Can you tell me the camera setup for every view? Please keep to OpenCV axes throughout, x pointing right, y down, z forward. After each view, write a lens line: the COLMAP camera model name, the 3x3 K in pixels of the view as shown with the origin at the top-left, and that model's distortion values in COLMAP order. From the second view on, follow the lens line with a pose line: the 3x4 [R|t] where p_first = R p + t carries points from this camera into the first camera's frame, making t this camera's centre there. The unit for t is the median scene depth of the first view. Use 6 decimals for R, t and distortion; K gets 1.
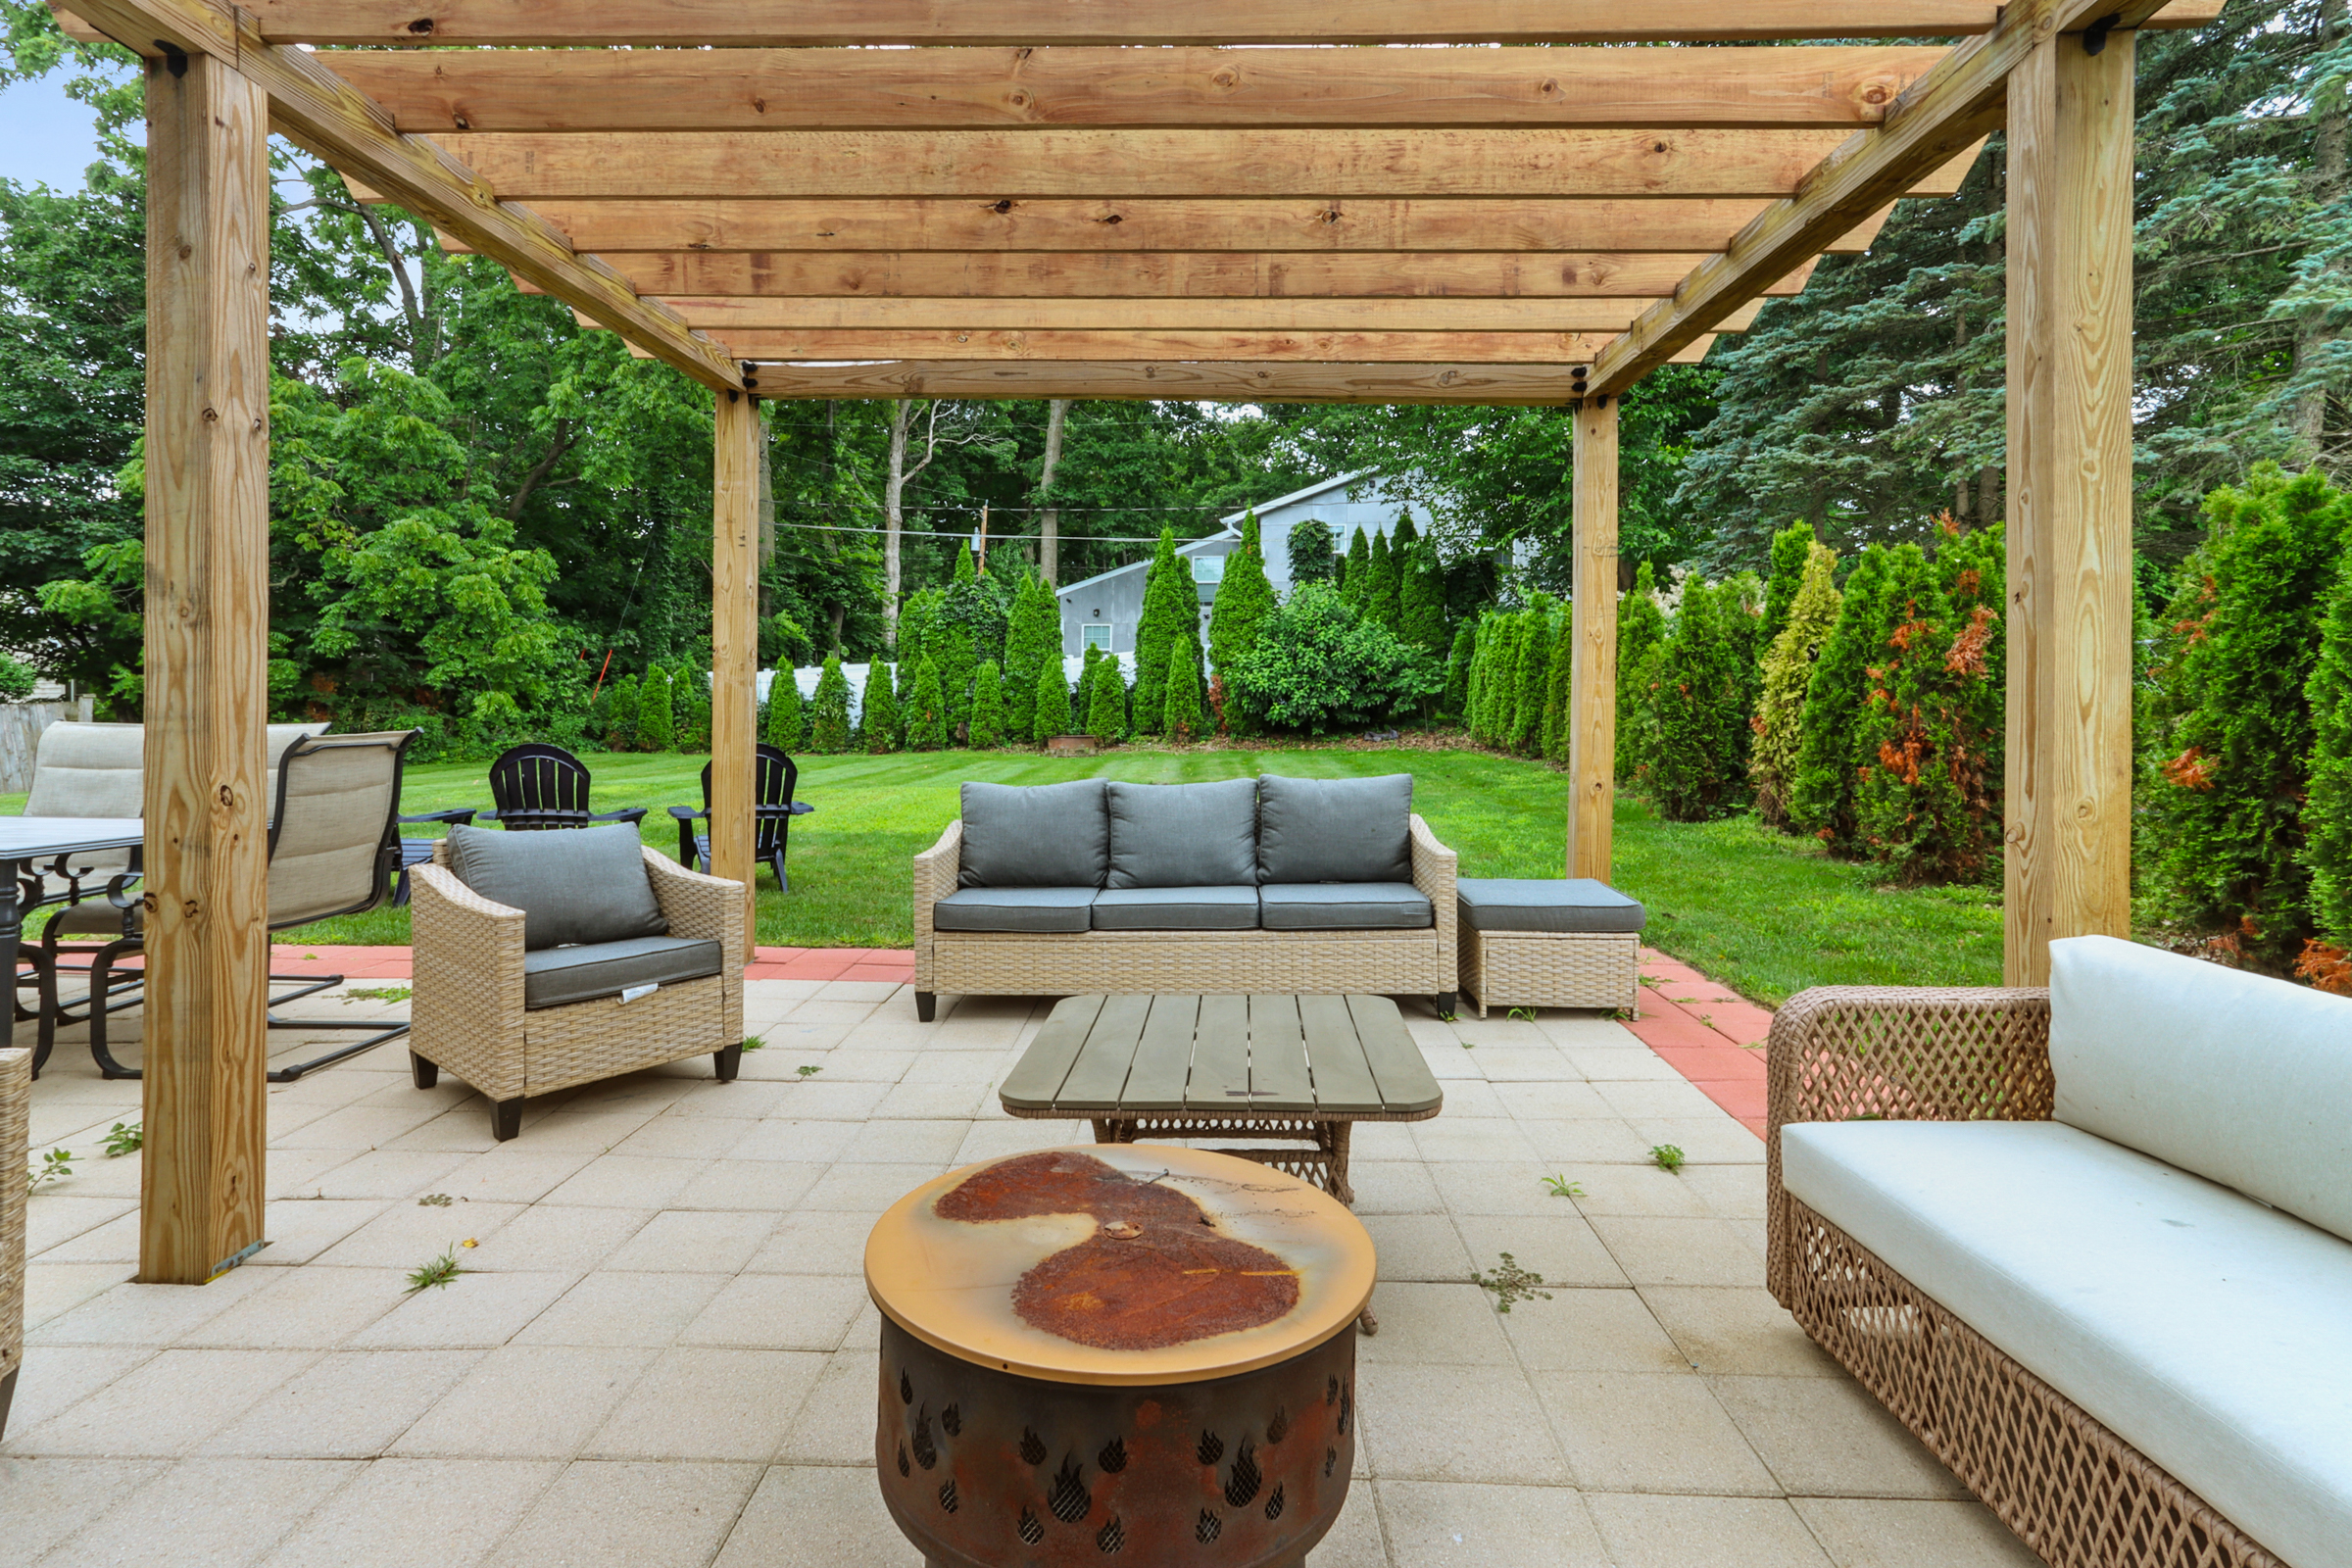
lens RADIAL K [[1150.7, 0, 1173.2], [0, 1150.7, 688.7], [0, 0, 1]] dist [0.000579, 0.000110]
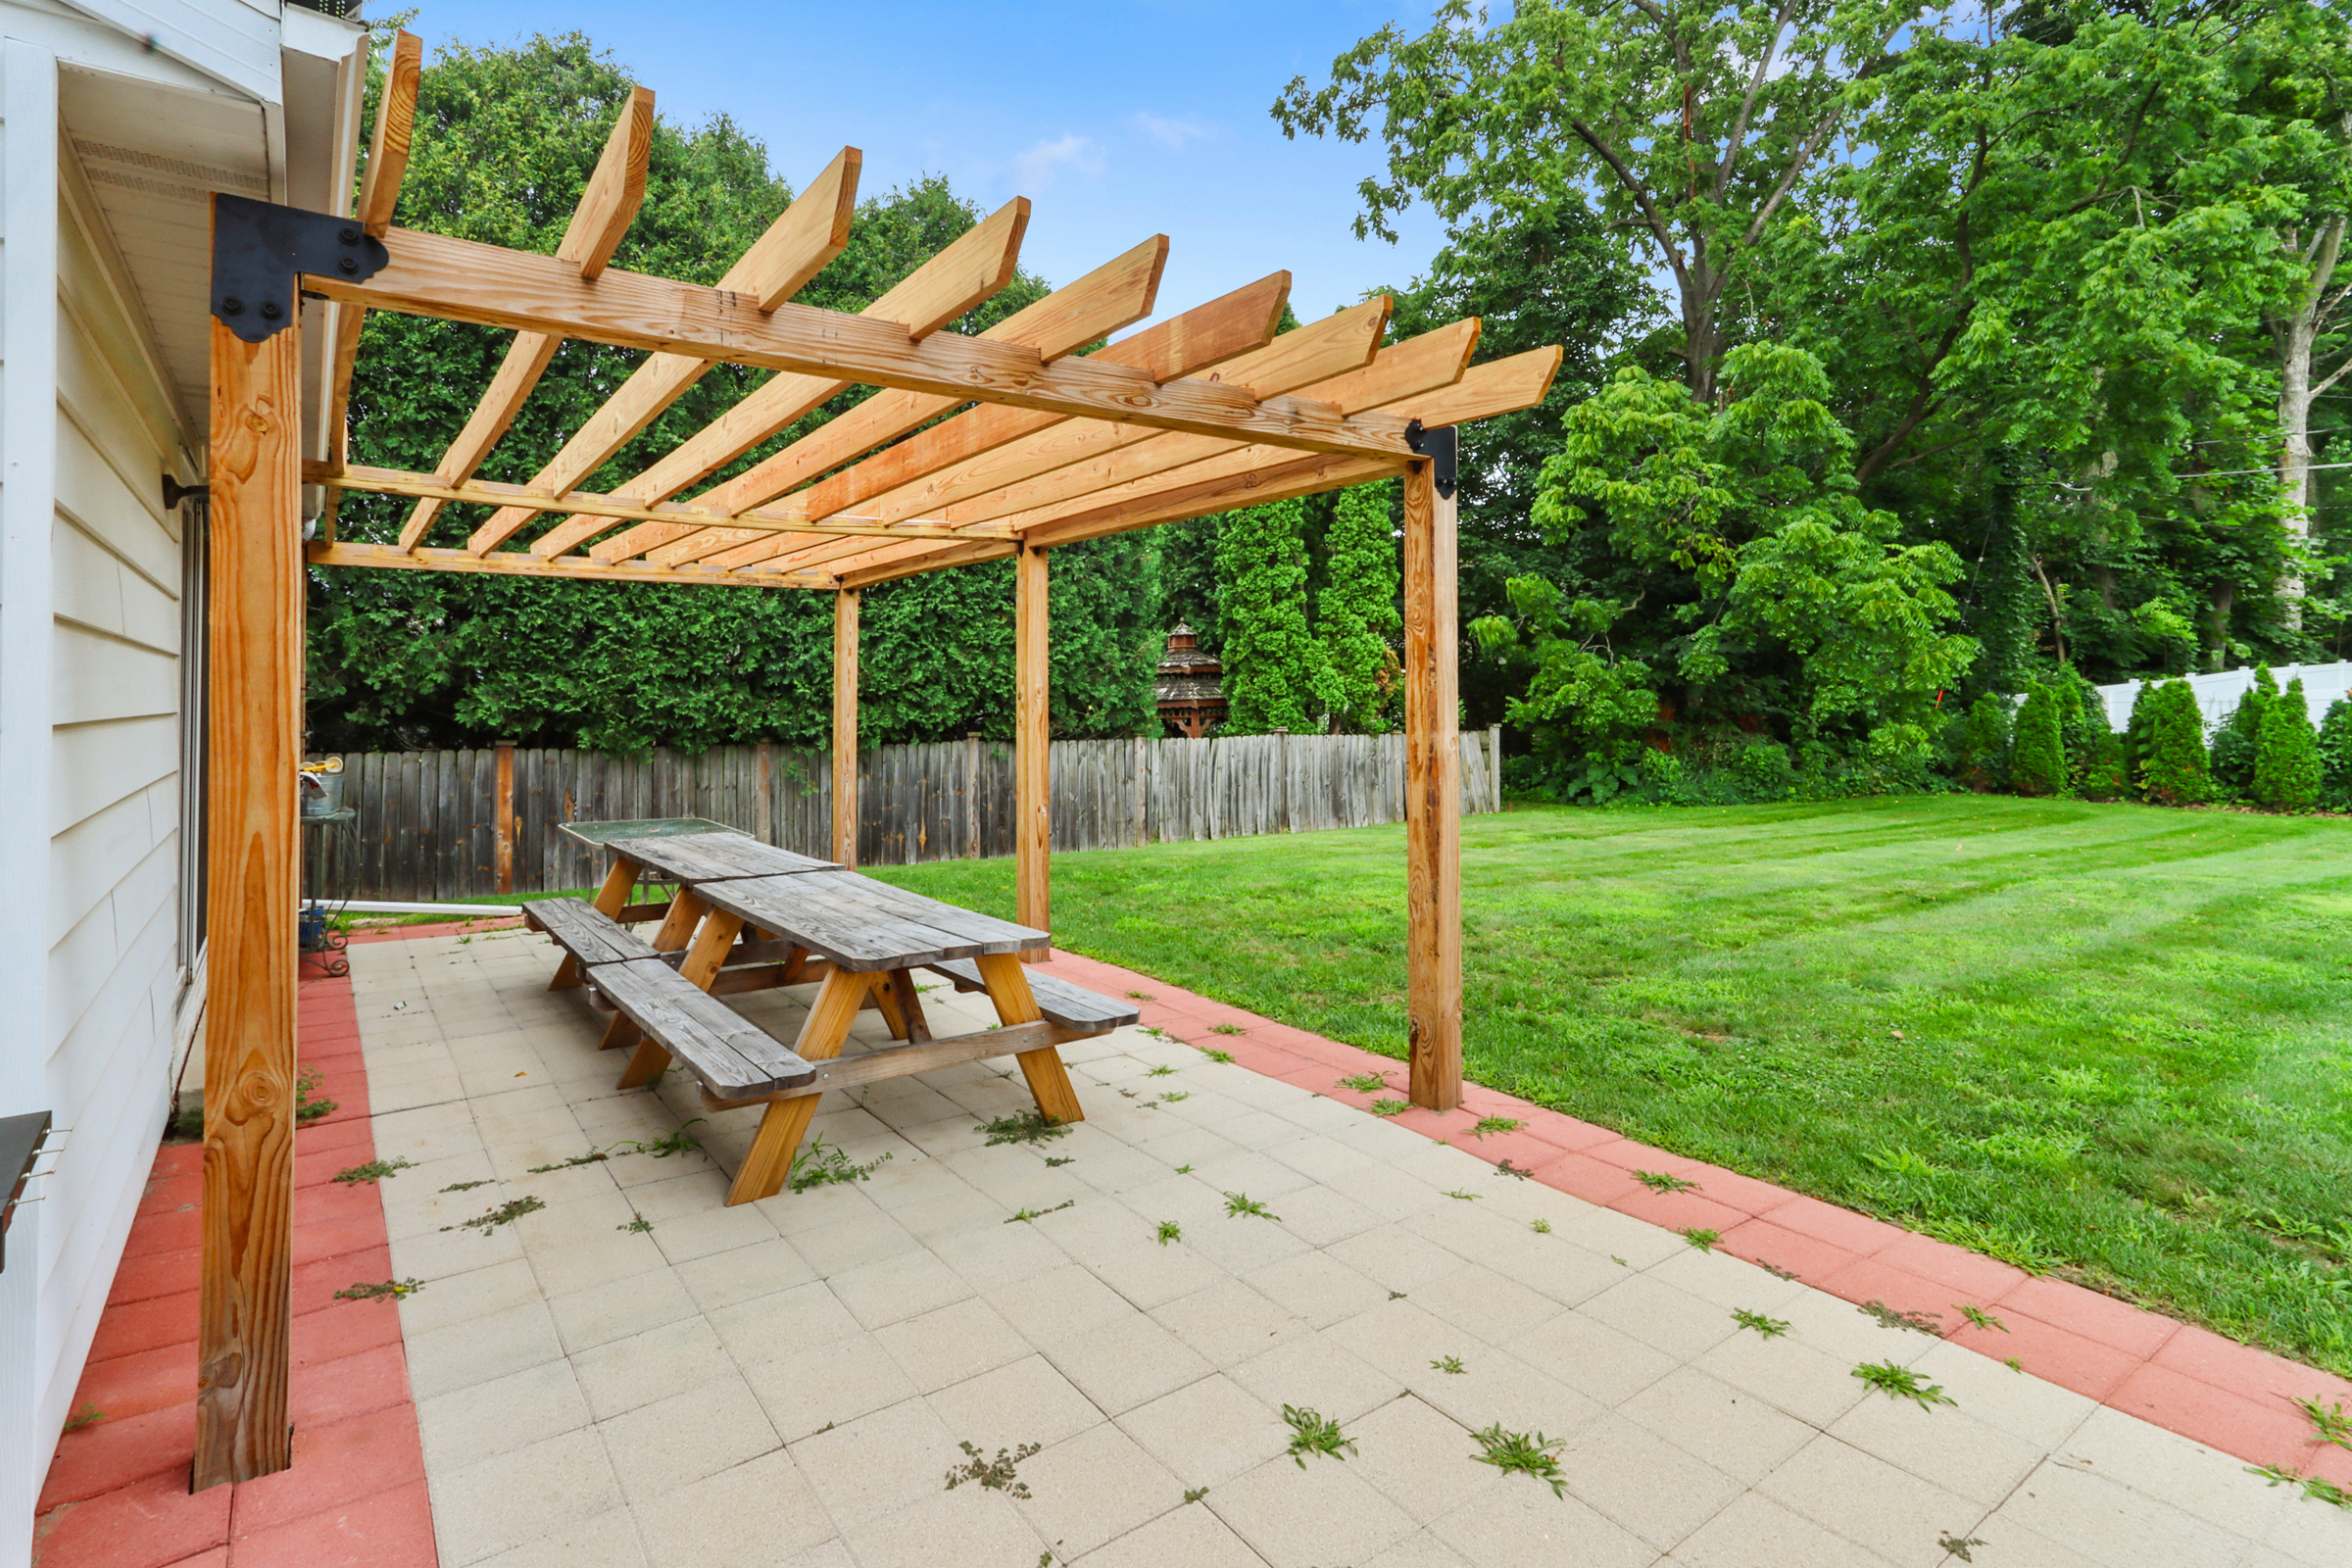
lens RADIAL K [[1150.7, 0, 1173.2], [0, 1150.7, 688.7], [0, 0, 1]] dist [0.000579, 0.000110]
pose [[0.614223, -0.008575, -0.789086, -0.204434], [0.008325, 0.999956, -0.004387, -0.017595], [0.789089, -0.003875, 0.614267, 0.082586]]
